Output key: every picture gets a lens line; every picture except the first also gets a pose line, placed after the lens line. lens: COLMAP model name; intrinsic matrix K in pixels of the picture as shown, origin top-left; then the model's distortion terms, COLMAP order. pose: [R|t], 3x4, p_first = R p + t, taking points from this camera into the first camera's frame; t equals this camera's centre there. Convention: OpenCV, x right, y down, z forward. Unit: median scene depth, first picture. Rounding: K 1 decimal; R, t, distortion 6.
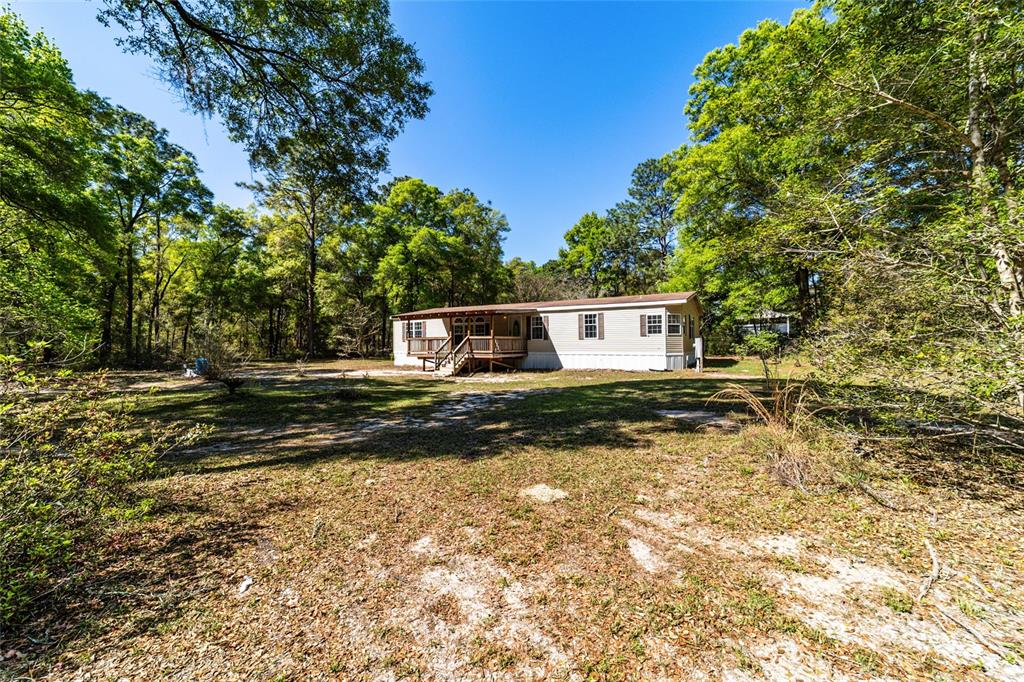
lens RADIAL K [[391.4, 0, 511.5], [0, 391.4, 339.0], [0, 0, 1]] dist [-0.018605, 0.008292]
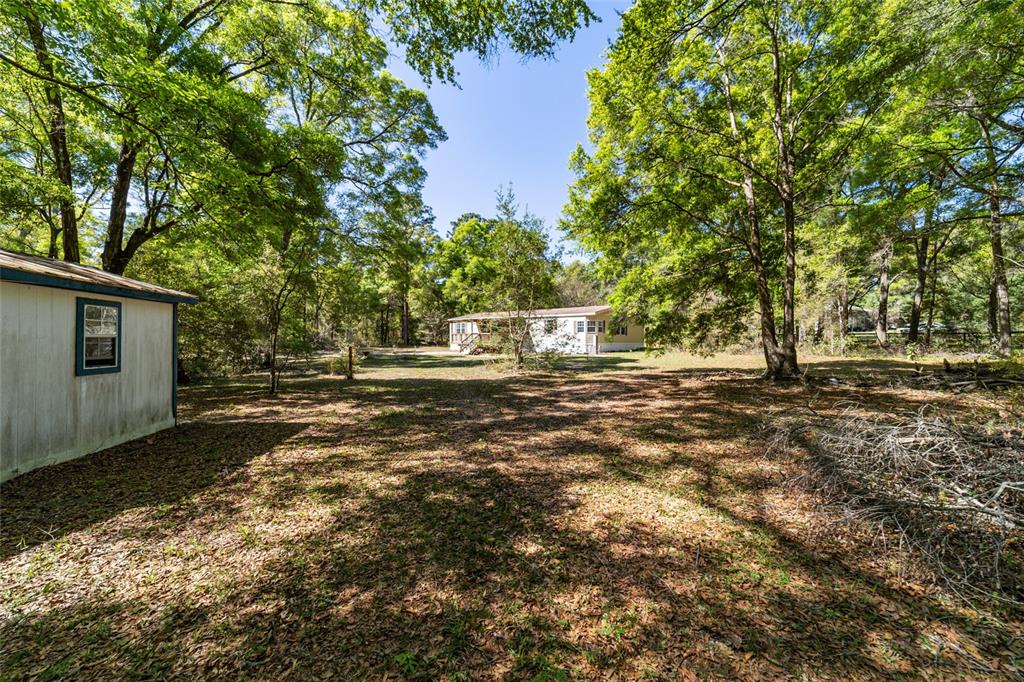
lens RADIAL K [[391.4, 0, 511.5], [0, 391.4, 339.0], [0, 0, 1]] dist [-0.018605, 0.008292]
pose [[0.971123, 0.006215, -0.238500, 0.257068], [-0.000416, 0.999703, 0.024356, -0.012939], [0.238580, -0.023553, 0.970837, -0.393369]]
